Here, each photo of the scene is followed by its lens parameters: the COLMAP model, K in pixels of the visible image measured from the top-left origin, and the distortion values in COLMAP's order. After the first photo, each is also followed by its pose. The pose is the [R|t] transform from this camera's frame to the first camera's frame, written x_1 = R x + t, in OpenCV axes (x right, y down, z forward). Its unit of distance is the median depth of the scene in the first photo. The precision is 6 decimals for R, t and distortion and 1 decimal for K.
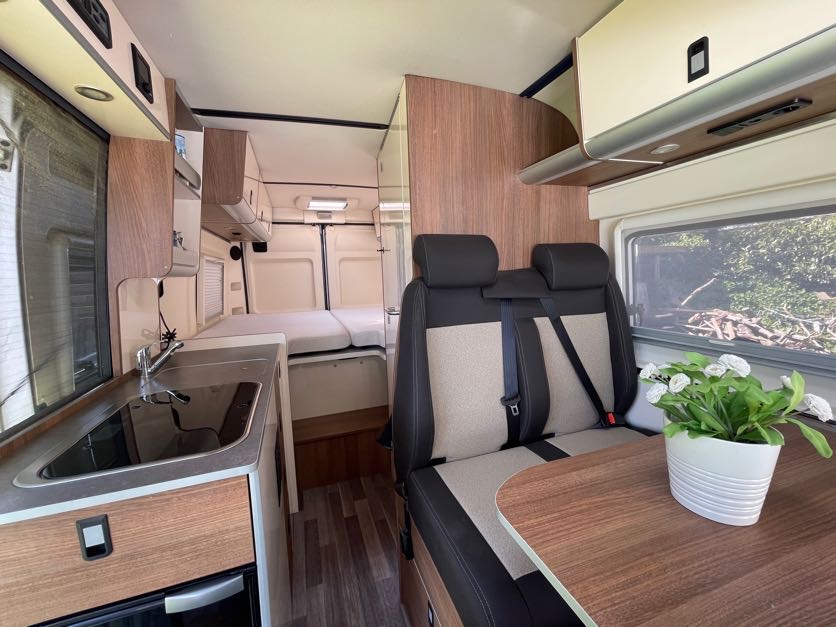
lens RADIAL K [[339.5, 0, 415.7], [0, 339.5, 315.3], [0, 0, 1]] dist [-0.001683, 0.000635]
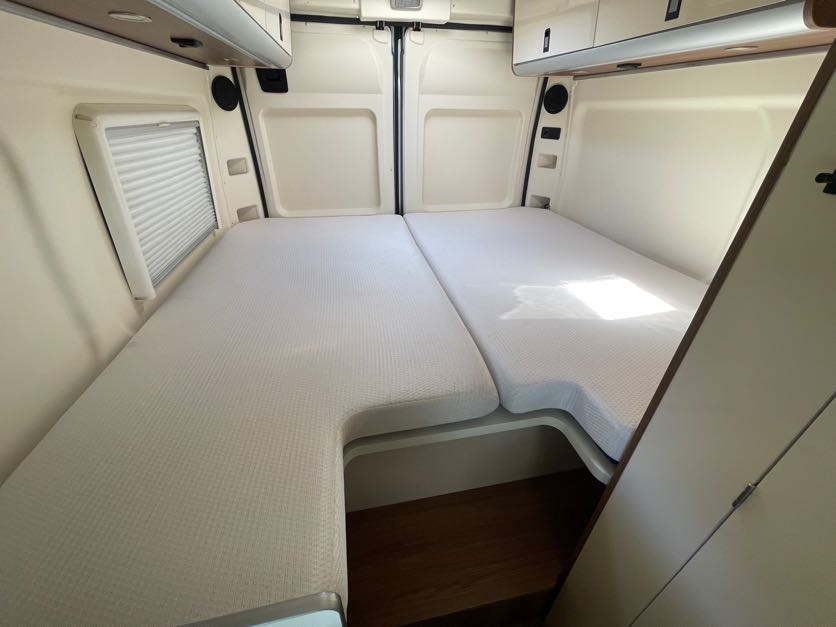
lens RADIAL K [[339.5, 0, 414.8], [0, 339.5, 315.4], [0, 0, 1]] dist [-0.001683, 0.000635]
pose [[0.988578, 0.108460, -0.104644, -0.170299], [-0.056635, 0.910789, 0.408968, -0.105264], [0.139665, -0.398371, 0.906529, 0.455633]]
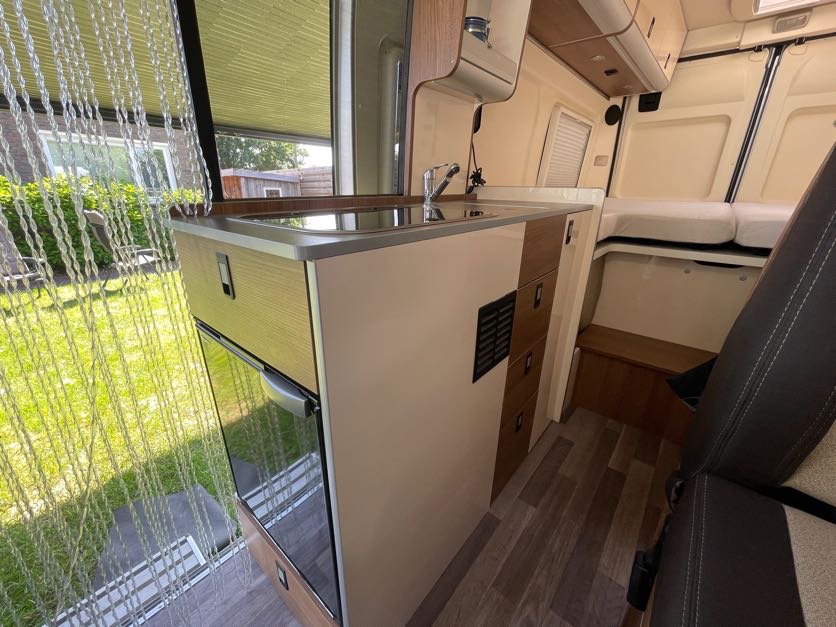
lens RADIAL K [[339.5, 0, 414.6], [0, 339.5, 312.0], [0, 0, 1]] dist [-0.001683, 0.000635]
pose [[0.505959, 0.340440, -0.792531, 0.023811], [-0.134194, 0.938696, 0.317556, 0.060348], [0.852055, -0.054318, 0.520627, 0.156042]]
